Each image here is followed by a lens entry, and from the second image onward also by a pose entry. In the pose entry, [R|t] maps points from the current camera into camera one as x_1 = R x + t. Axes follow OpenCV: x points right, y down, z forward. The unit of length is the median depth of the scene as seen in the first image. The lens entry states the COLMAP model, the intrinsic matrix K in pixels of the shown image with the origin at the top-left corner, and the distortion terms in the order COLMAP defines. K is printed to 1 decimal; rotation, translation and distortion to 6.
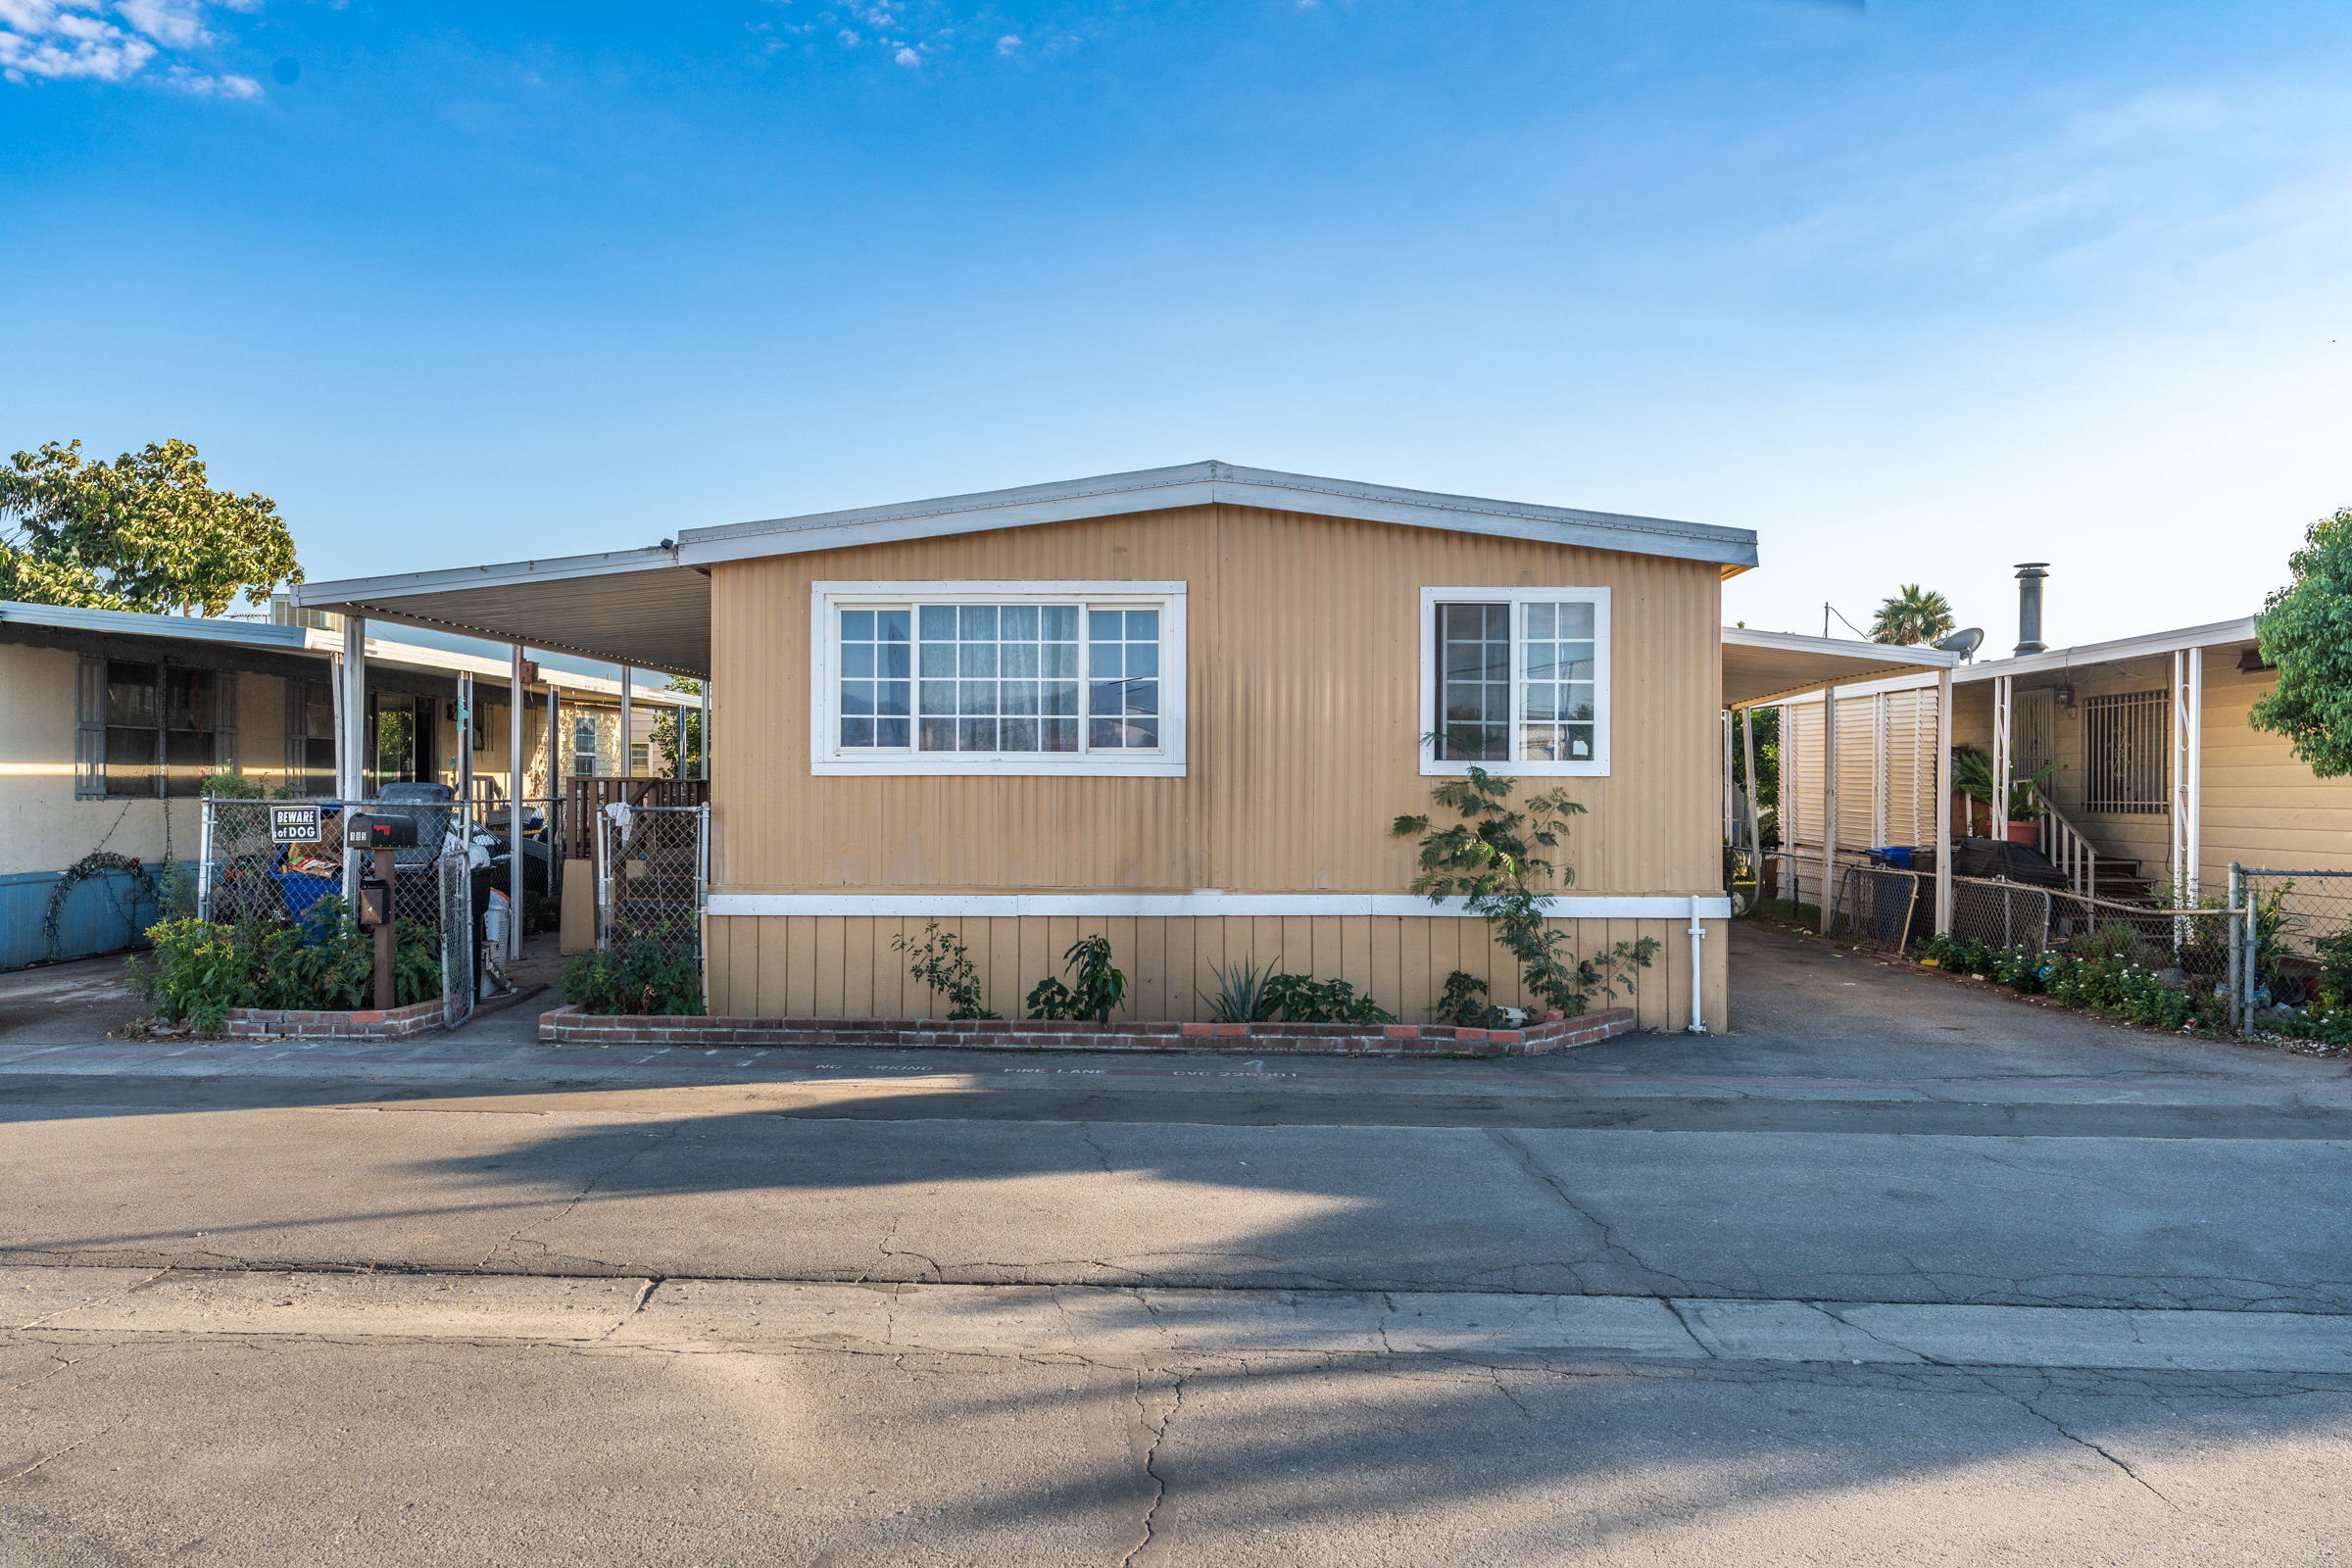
lens RADIAL K [[1524.4, 0, 1163.6], [0, 1524.4, 790.1], [0, 0, 1]] dist [-0.006353, 0.006807]
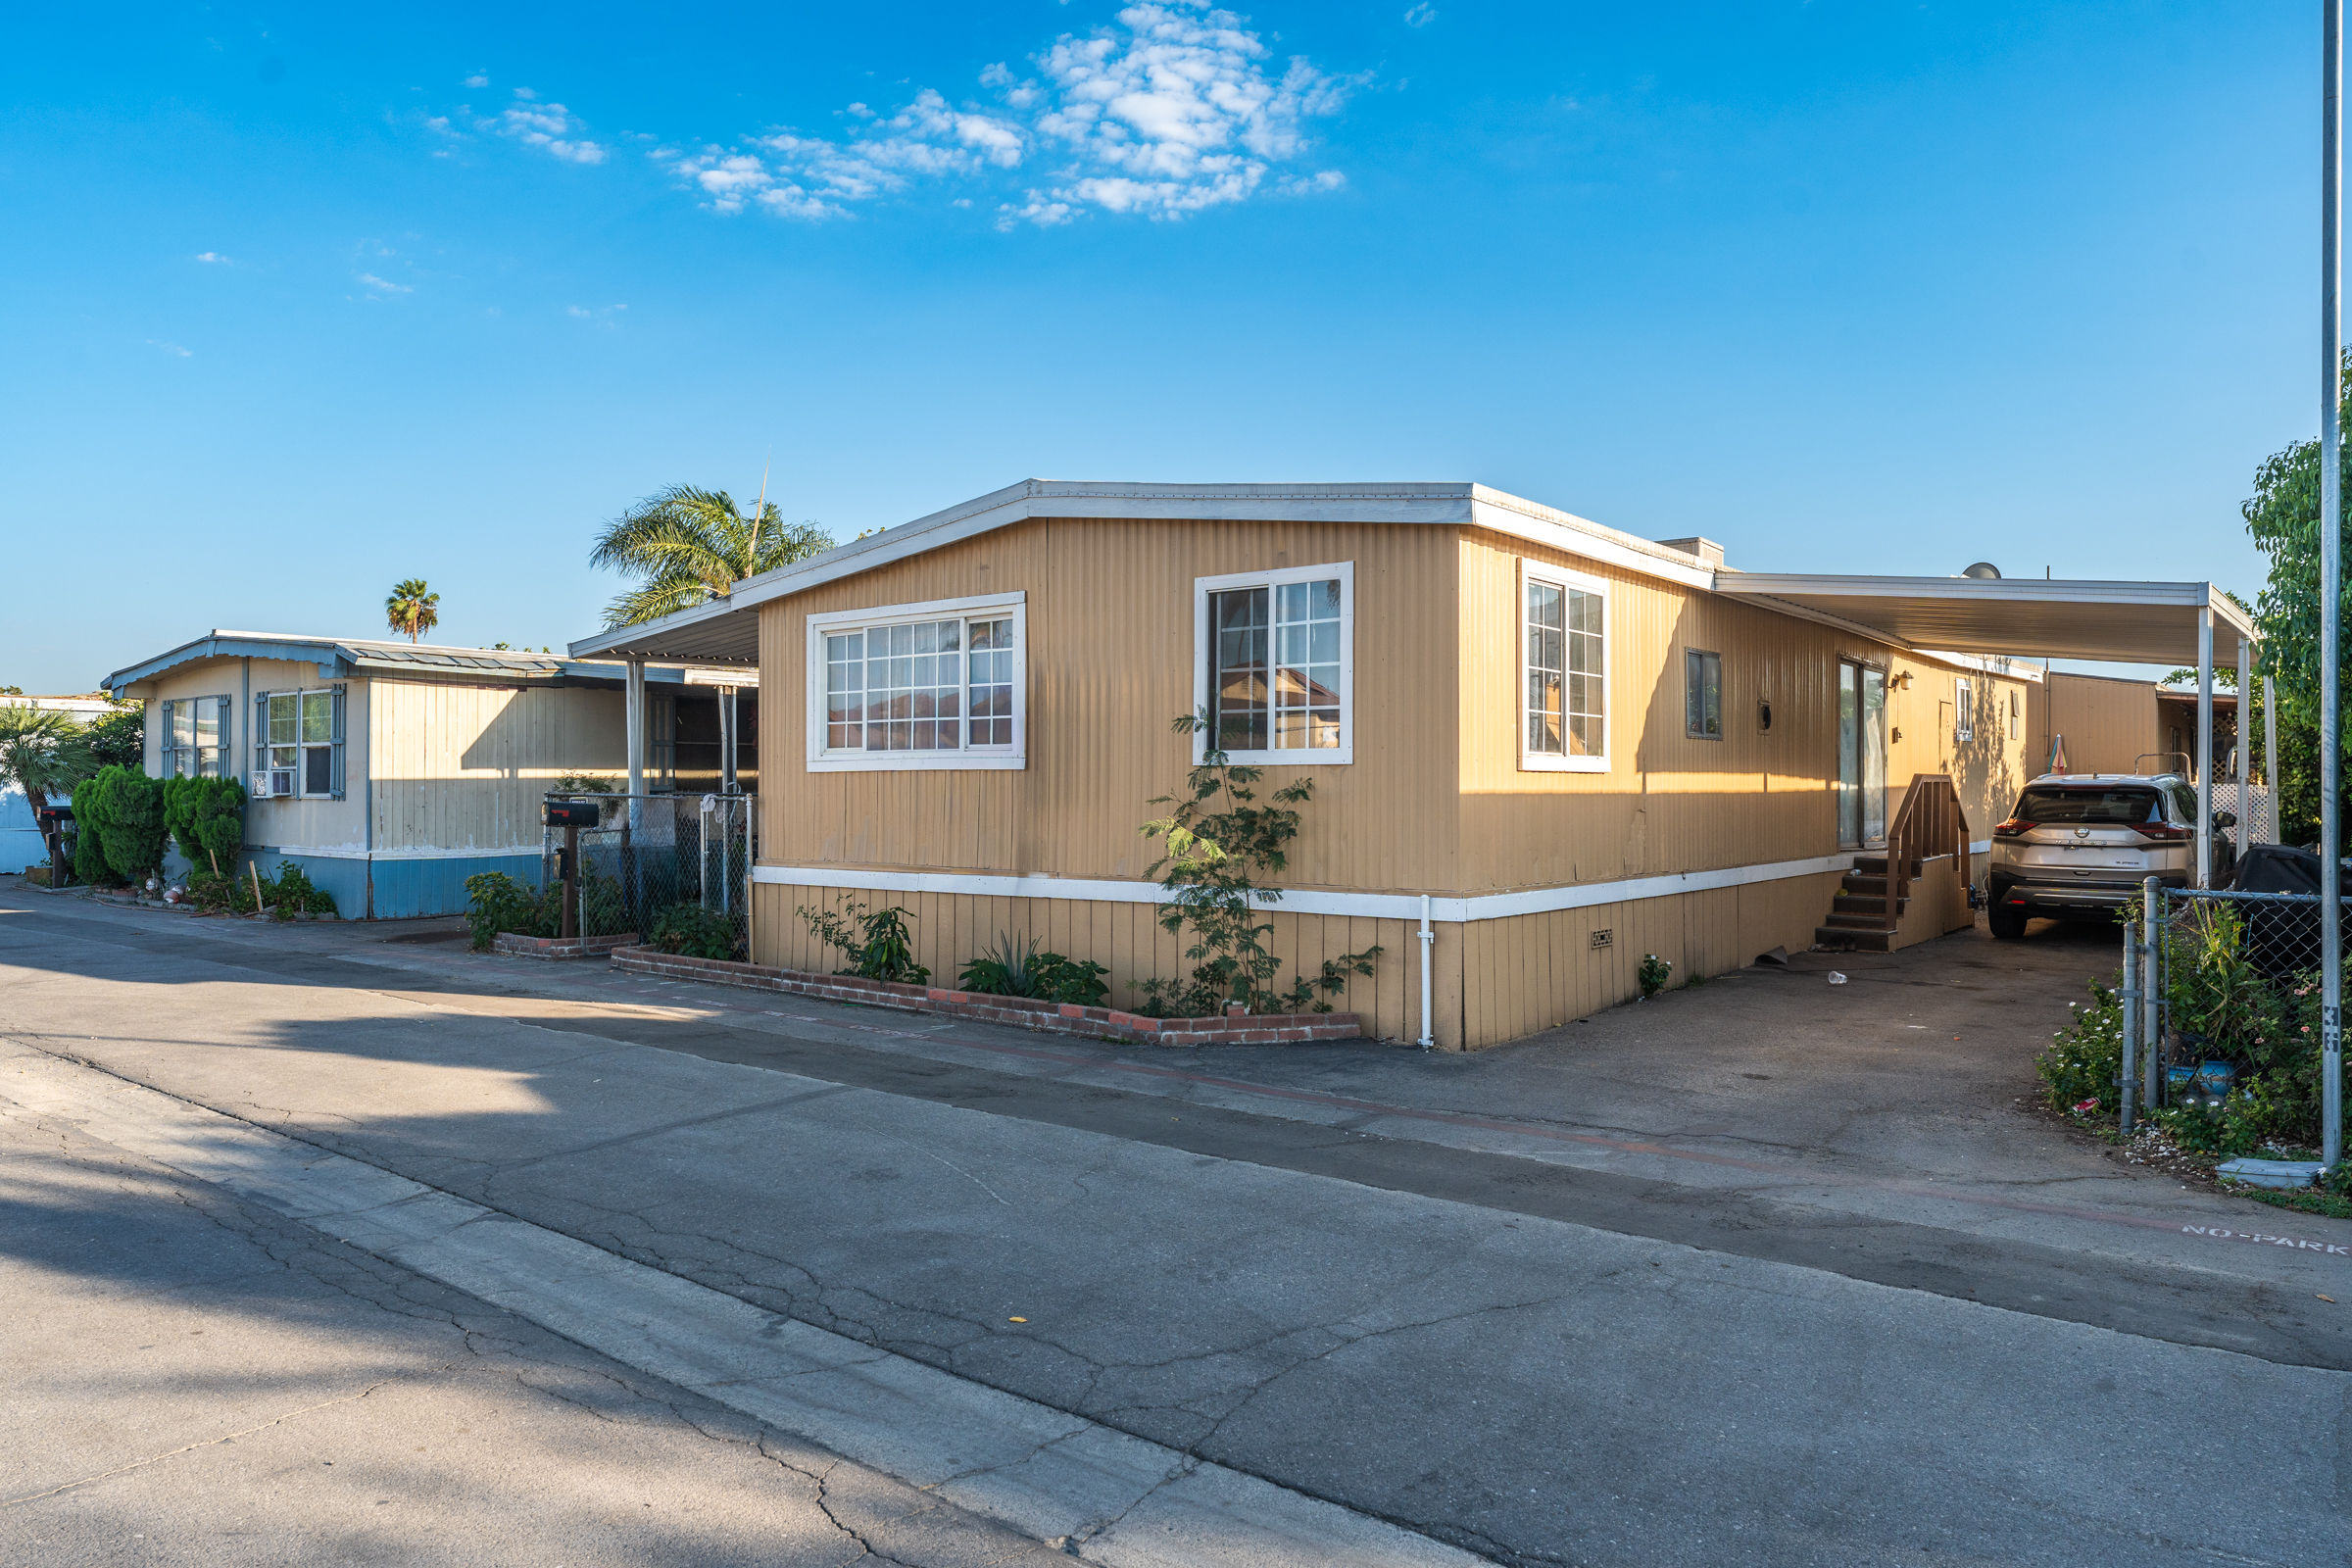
lens RADIAL K [[1524.4, 0, 1158.2], [0, 1524.4, 780.5], [0, 0, 1]] dist [-0.006353, 0.006807]
pose [[0.804347, -0.006445, -0.594125, 0.747848], [0.001745, 0.999962, -0.008484, 0.008773], [0.594158, 0.005787, 0.804328, 0.178320]]
